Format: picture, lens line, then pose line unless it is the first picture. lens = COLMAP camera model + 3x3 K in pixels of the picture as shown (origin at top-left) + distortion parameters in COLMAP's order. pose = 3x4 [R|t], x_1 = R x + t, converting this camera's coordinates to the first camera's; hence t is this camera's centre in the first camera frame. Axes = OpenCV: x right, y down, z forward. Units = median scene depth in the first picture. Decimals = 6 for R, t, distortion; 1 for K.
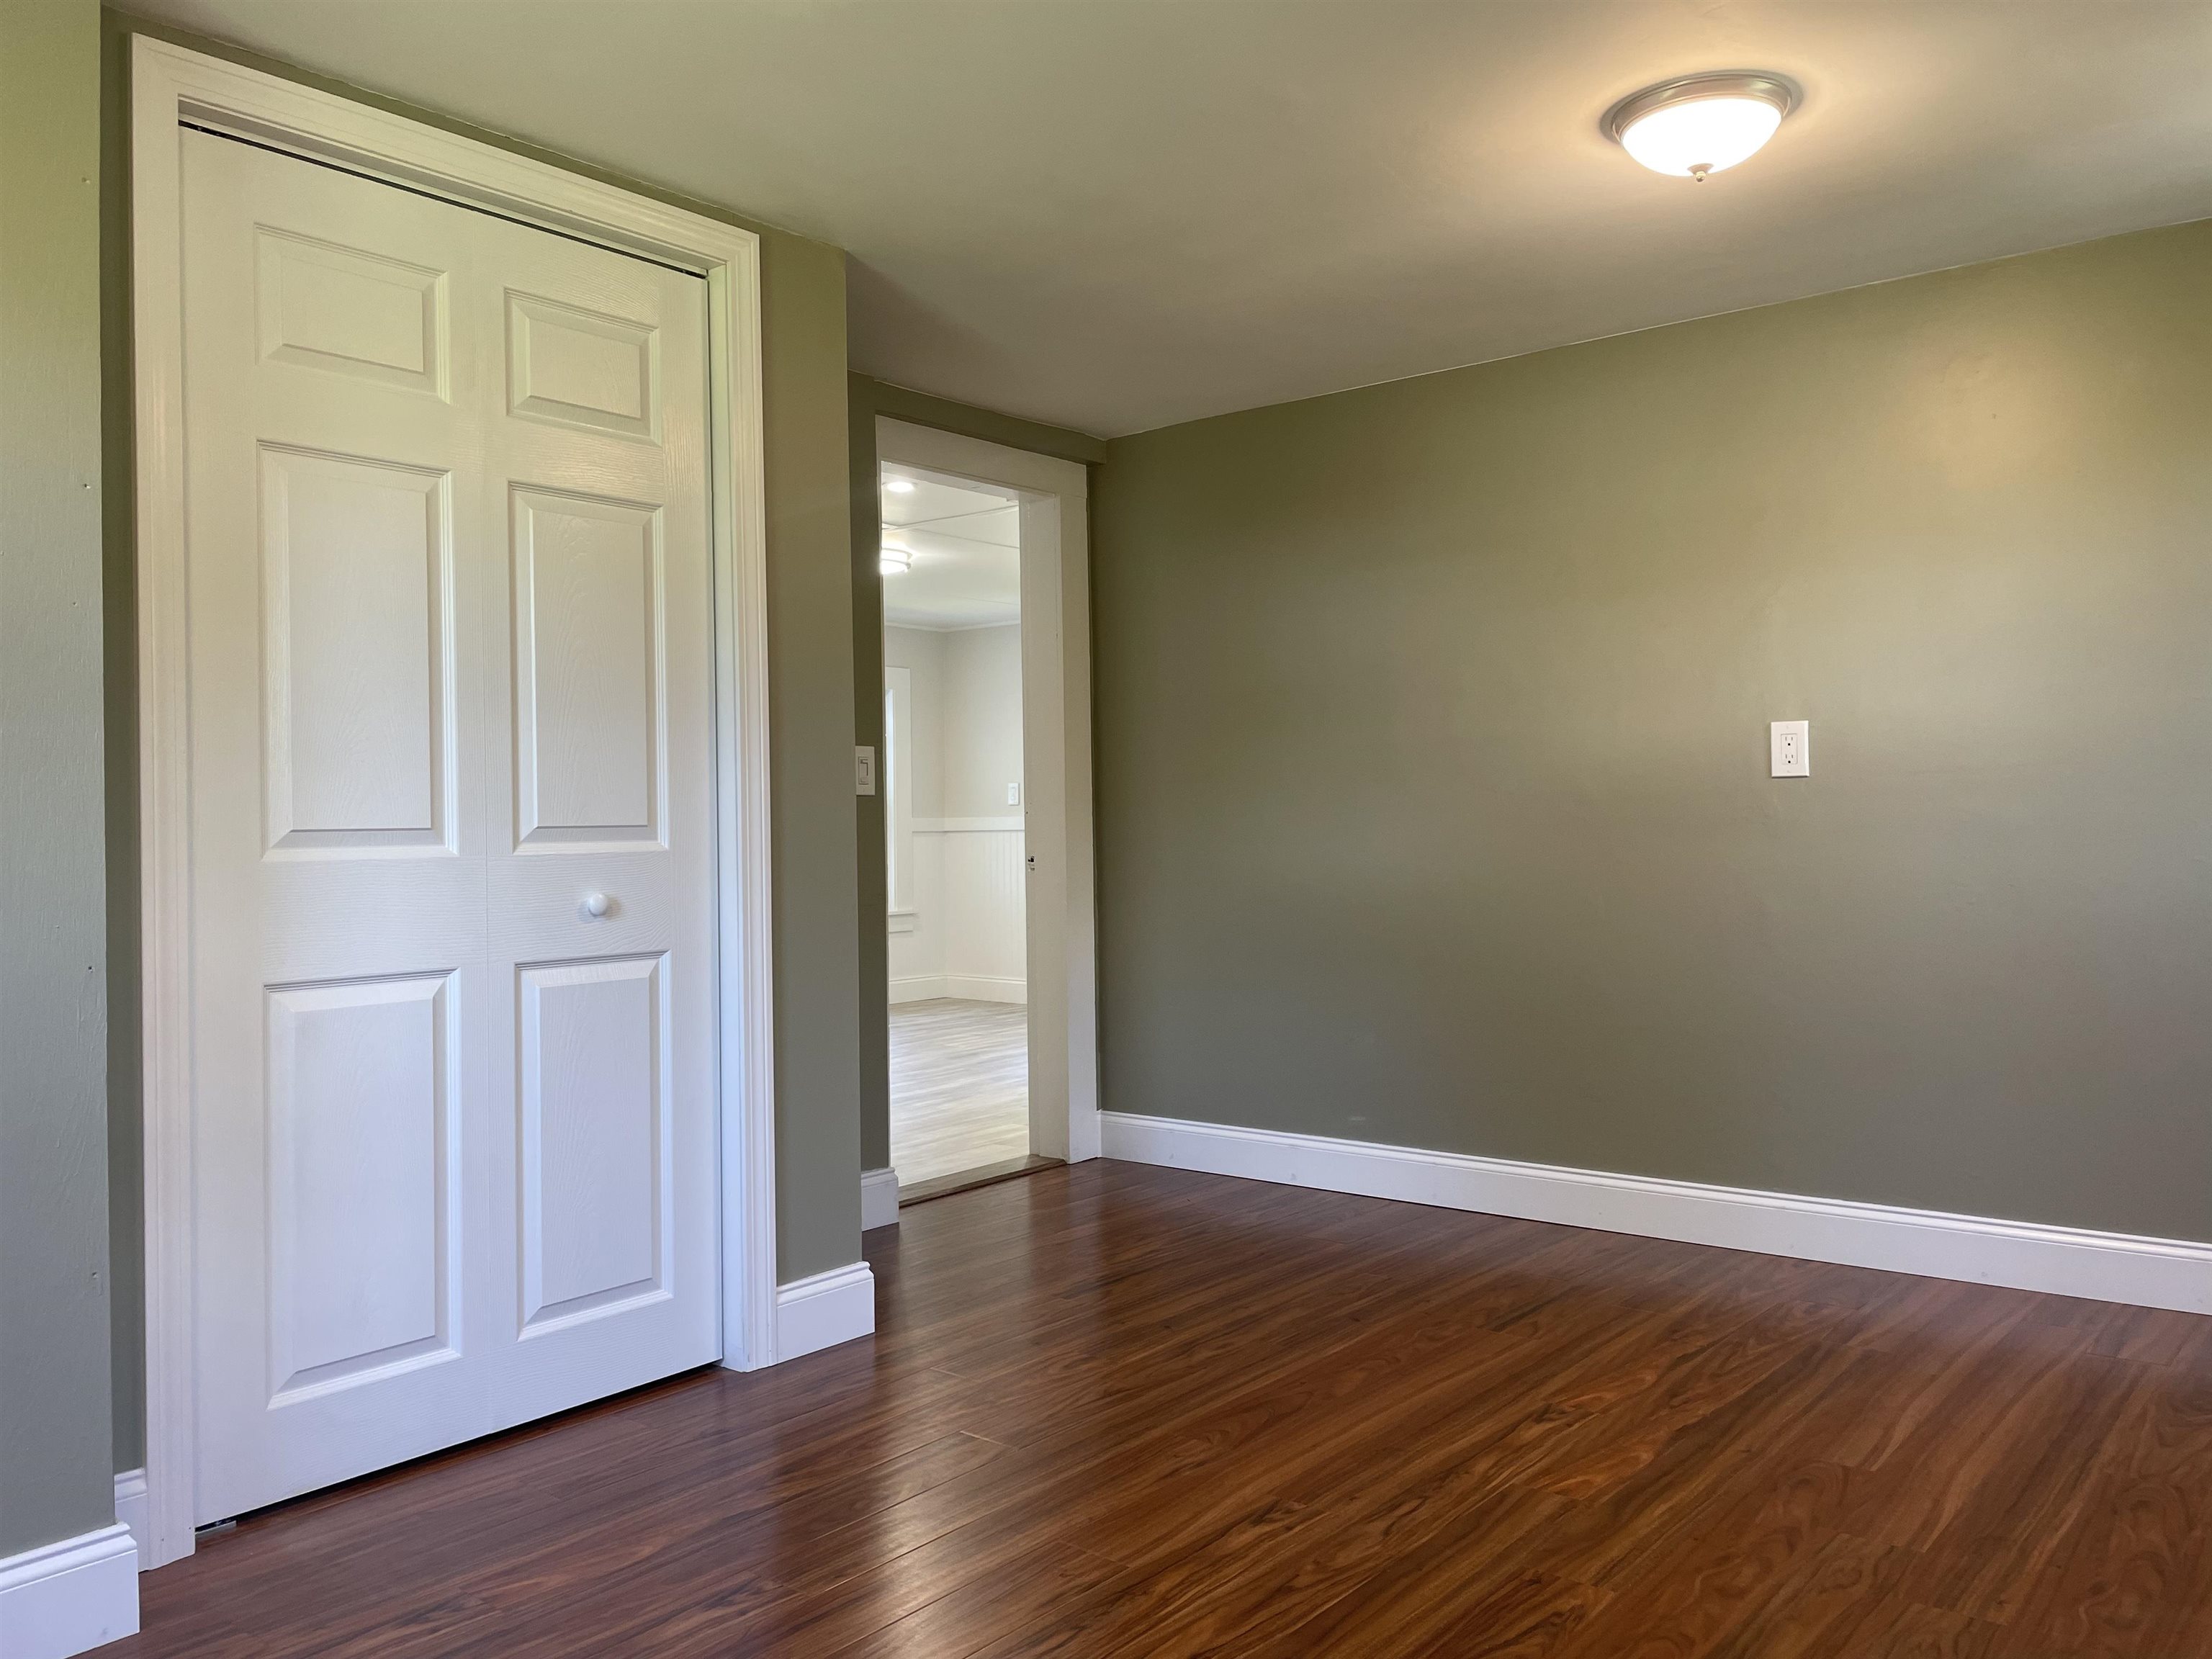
lens RADIAL K [[1677.0, 0, 1115.6], [0, 1677.0, 814.6], [0, 0, 1]] dist [0.090205, -0.113711]
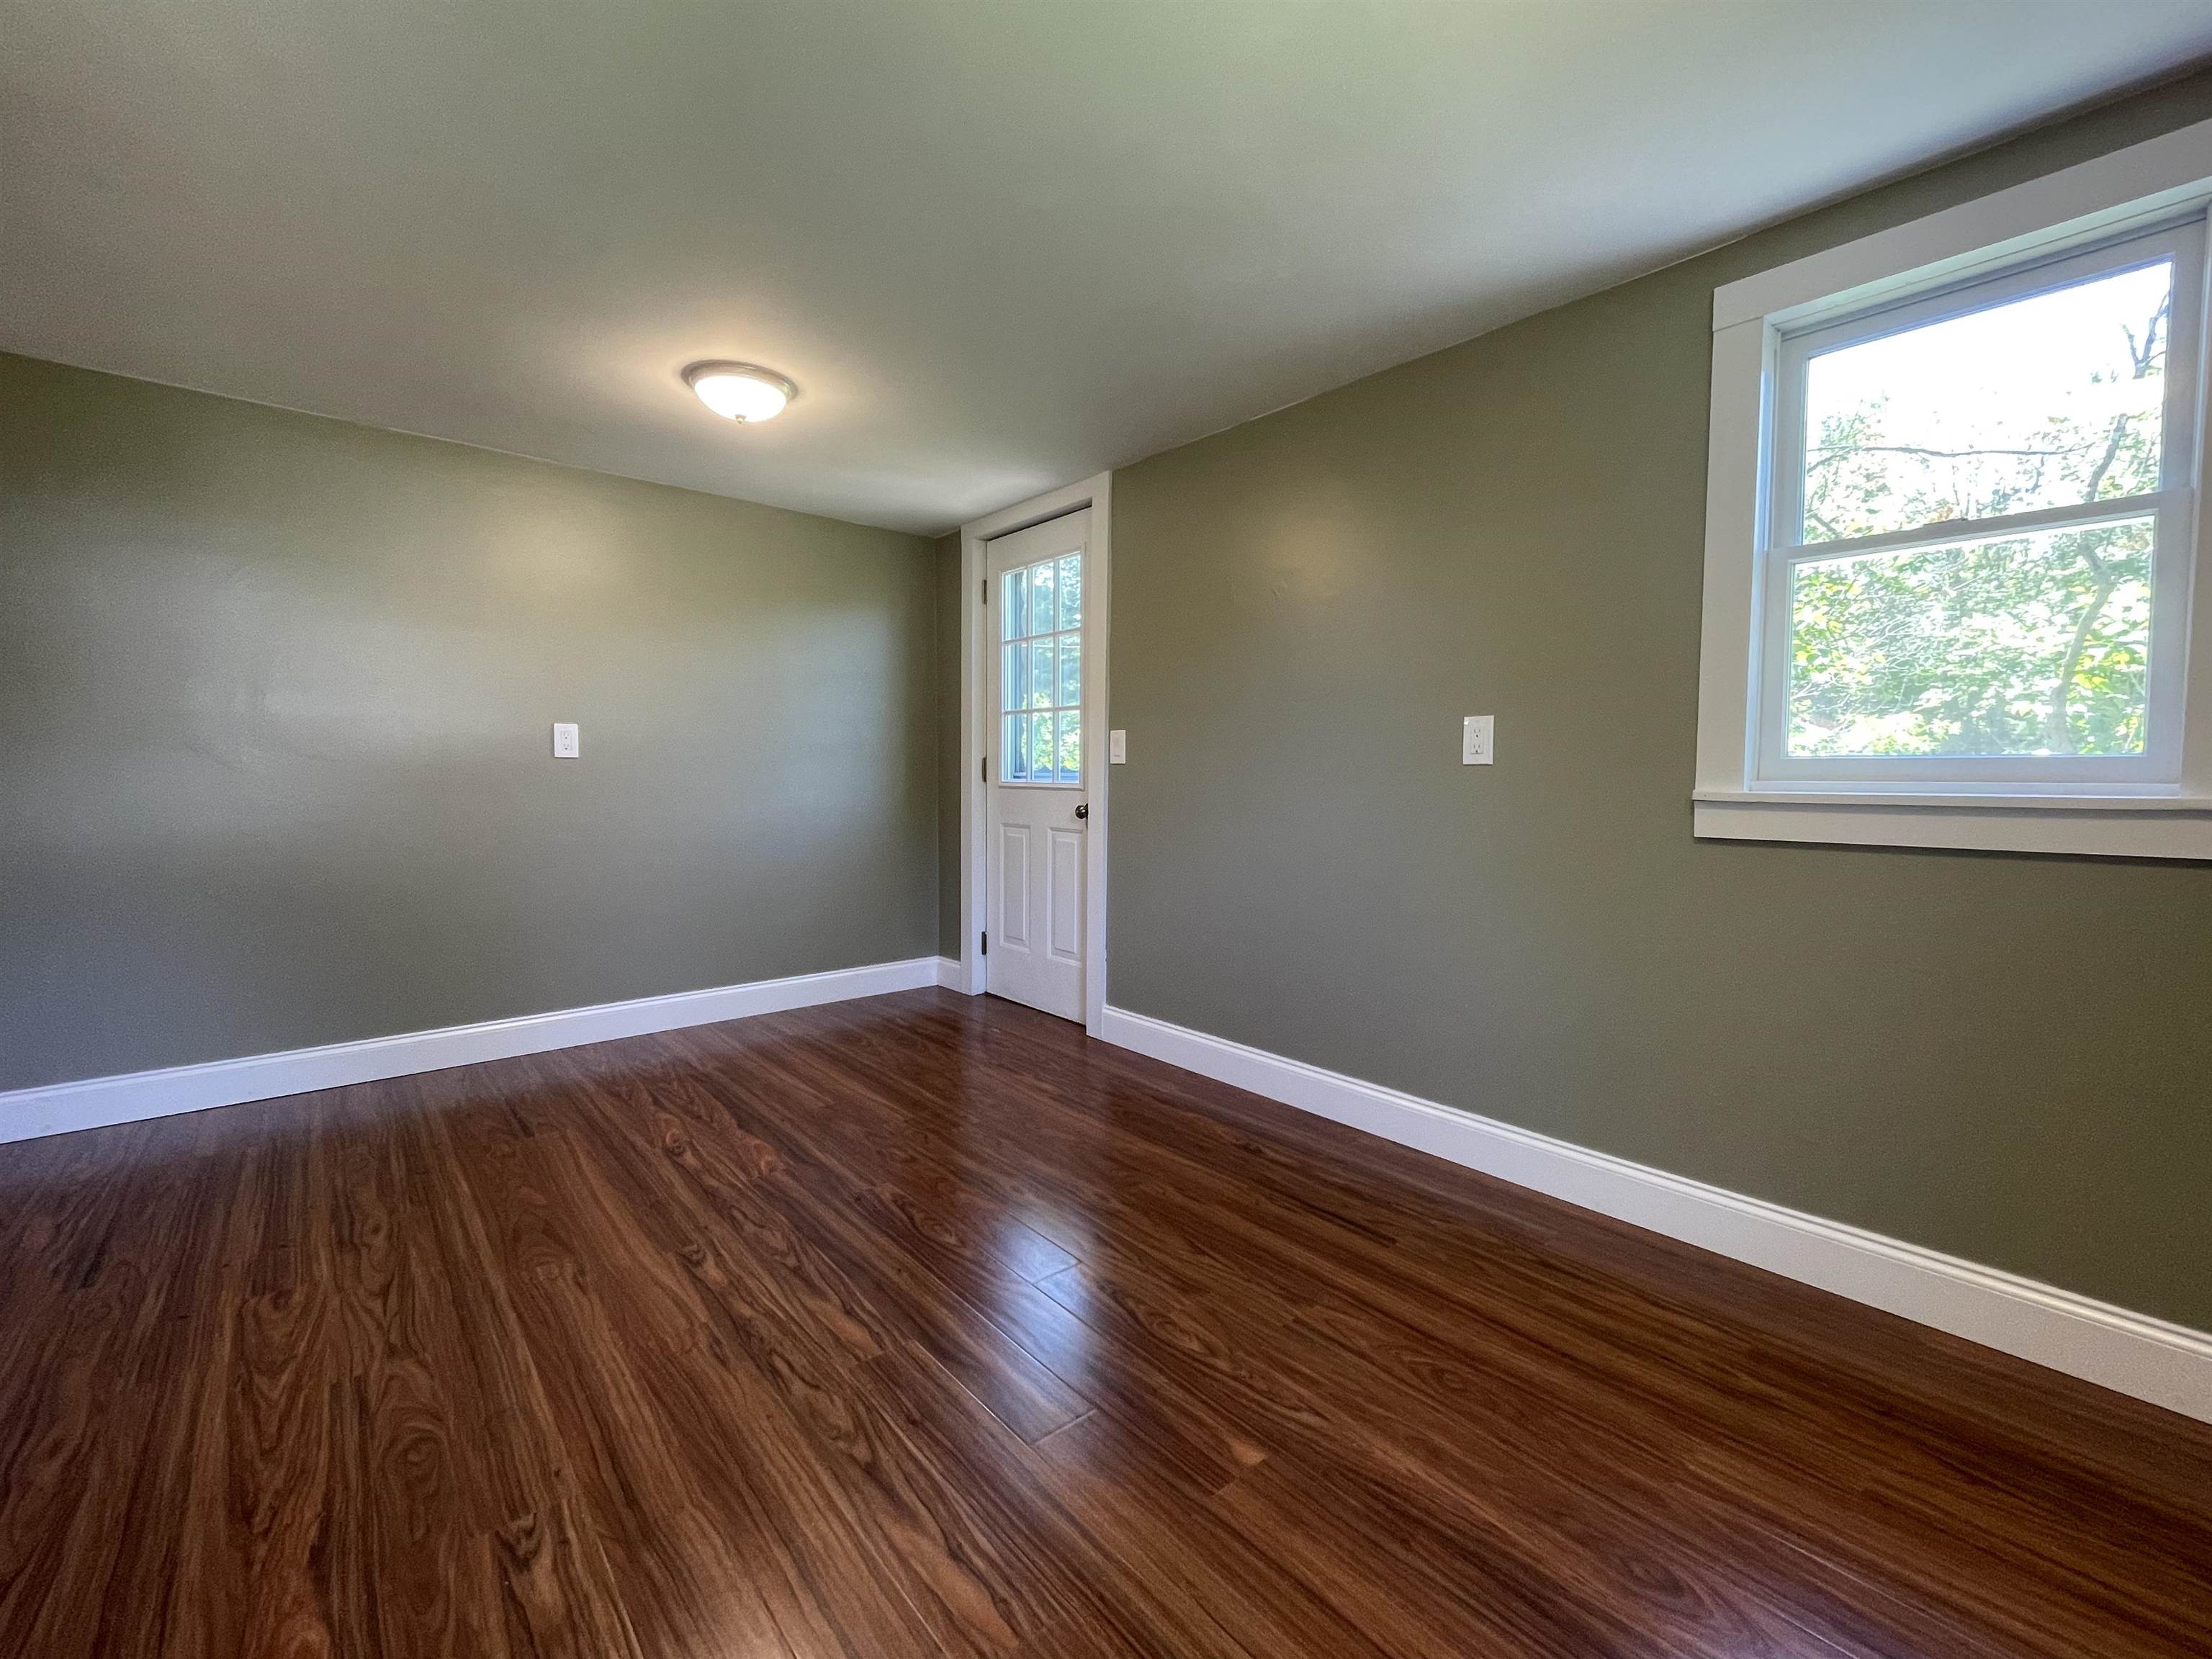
lens RADIAL K [[925.5, 0, 1133.7], [0, 925.5, 817.9], [0, 0, 1]] dist [-0.000561, -0.000639]
pose [[0.151523, -0.028167, 0.988052, -0.557218], [-0.019283, 0.999319, 0.031446, -0.002448], [-0.988266, -0.023817, 0.150876, 0.448117]]
